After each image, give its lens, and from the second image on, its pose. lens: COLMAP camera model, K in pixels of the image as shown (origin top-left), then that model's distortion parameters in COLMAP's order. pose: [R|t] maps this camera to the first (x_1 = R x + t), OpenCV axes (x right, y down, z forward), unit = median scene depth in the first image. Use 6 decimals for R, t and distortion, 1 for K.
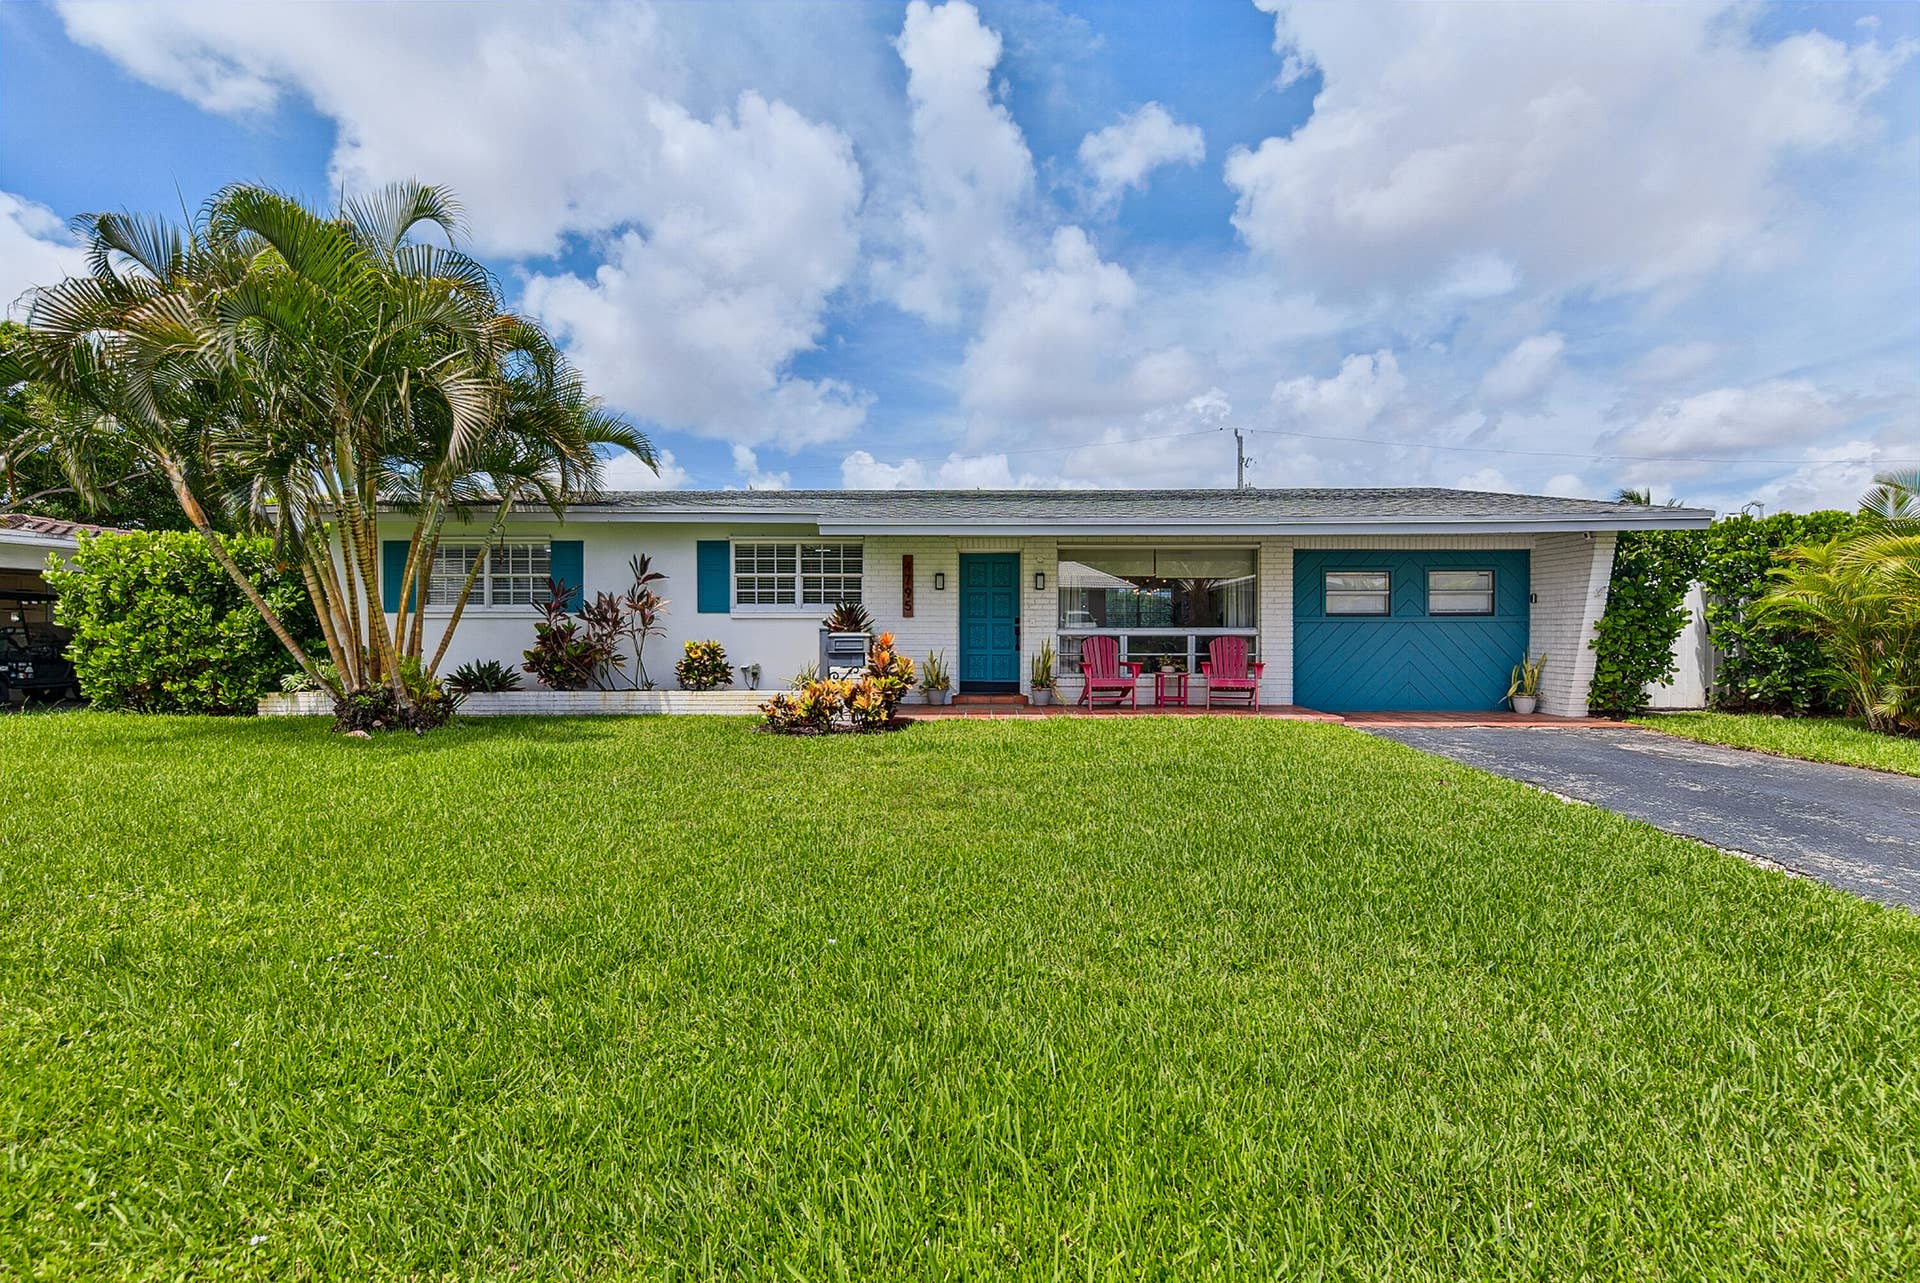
lens RADIAL K [[648.1, 0, 961.5], [0, 648.1, 630.5], [0, 0, 1]] dist [-0.000600, -0.004223]
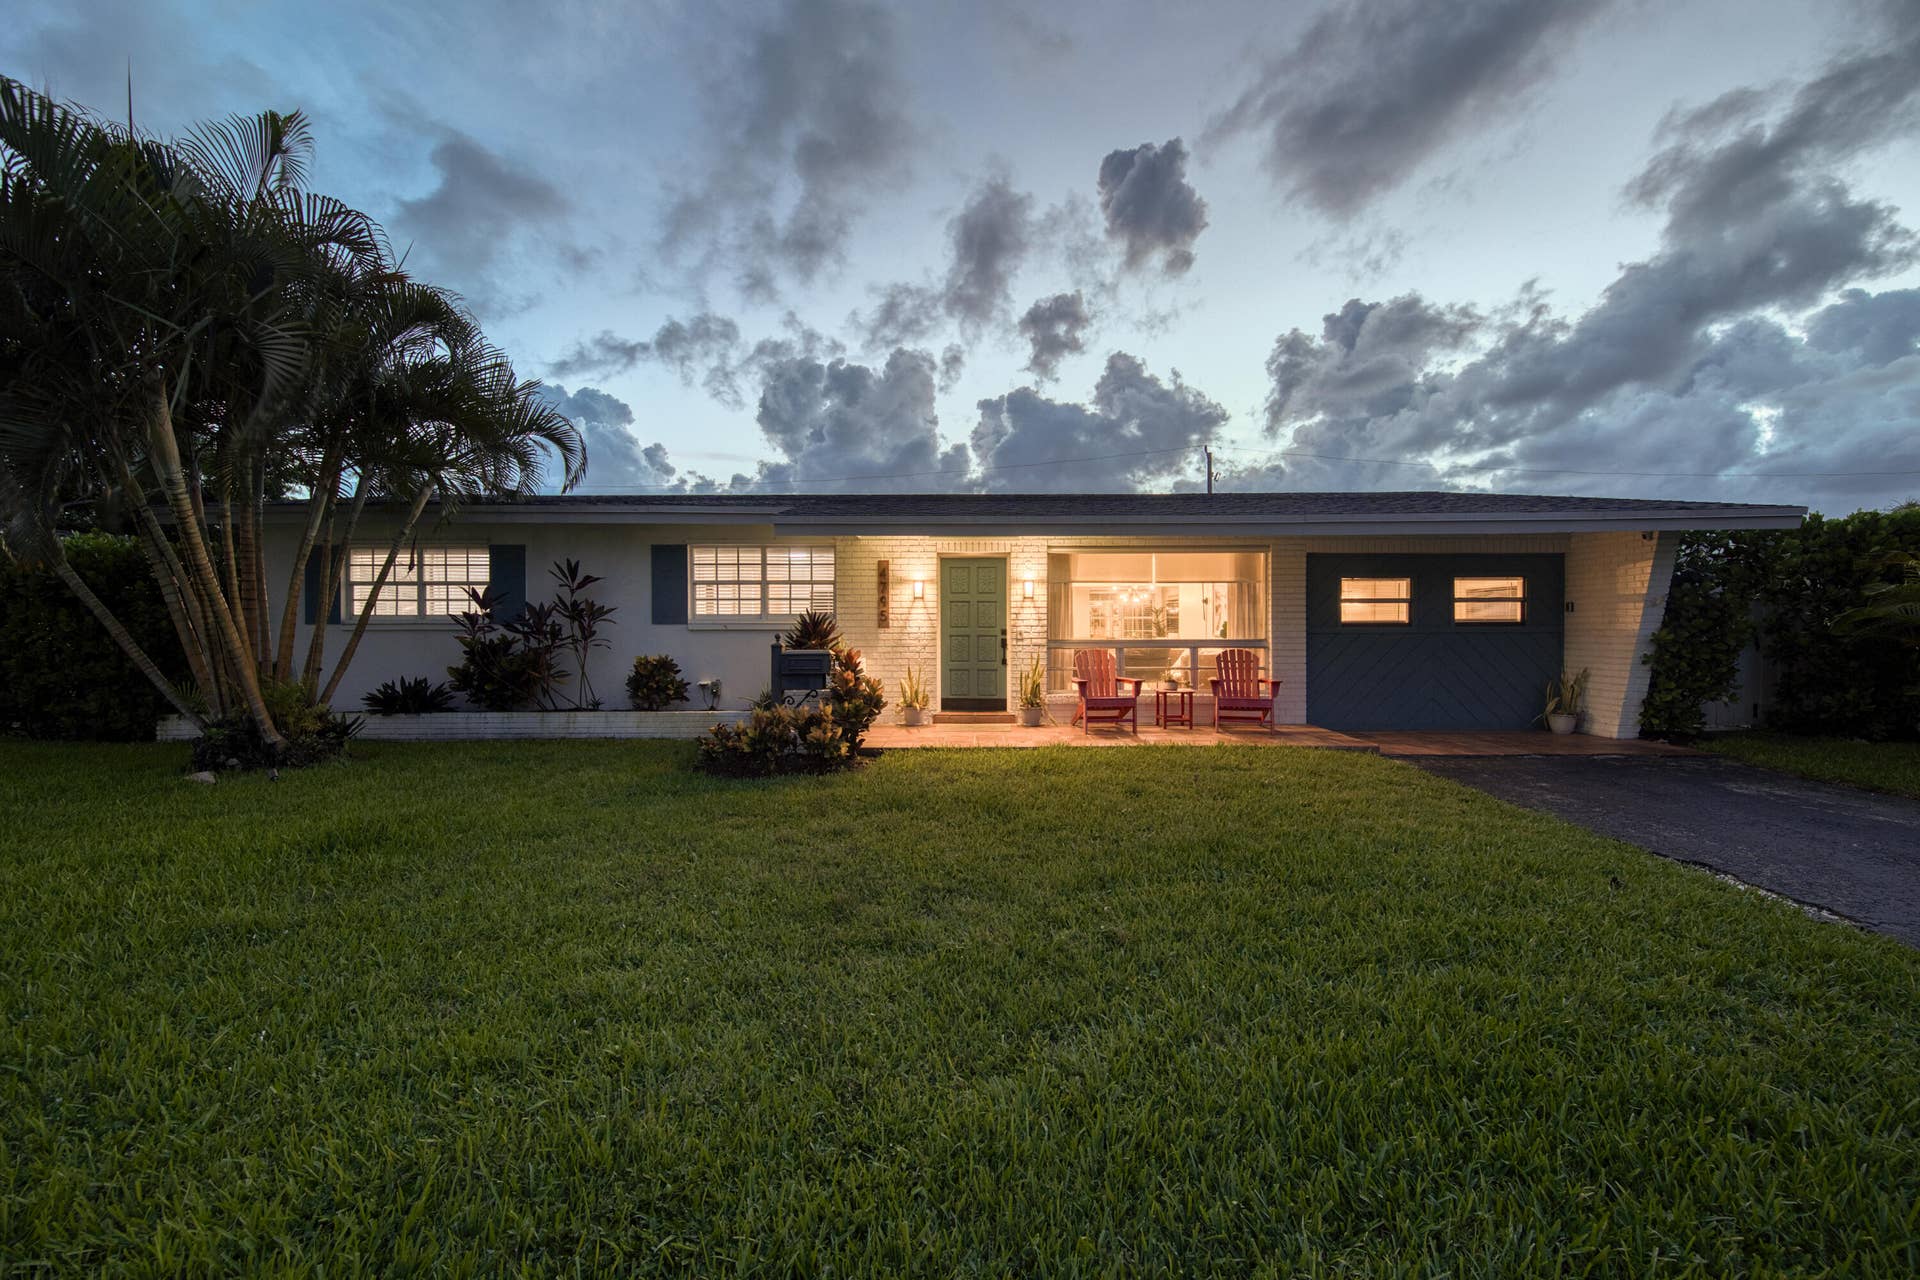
lens RADIAL K [[648.1, 0, 961.5], [0, 648.1, 629.0], [0, 0, 1]] dist [-0.000600, -0.004223]
pose [[0.999836, -0.002712, 0.017904, 0.012375], [0.002925, 0.999925, -0.011908, -0.010032], [-0.017870, 0.011959, 0.999769, 0.106335]]
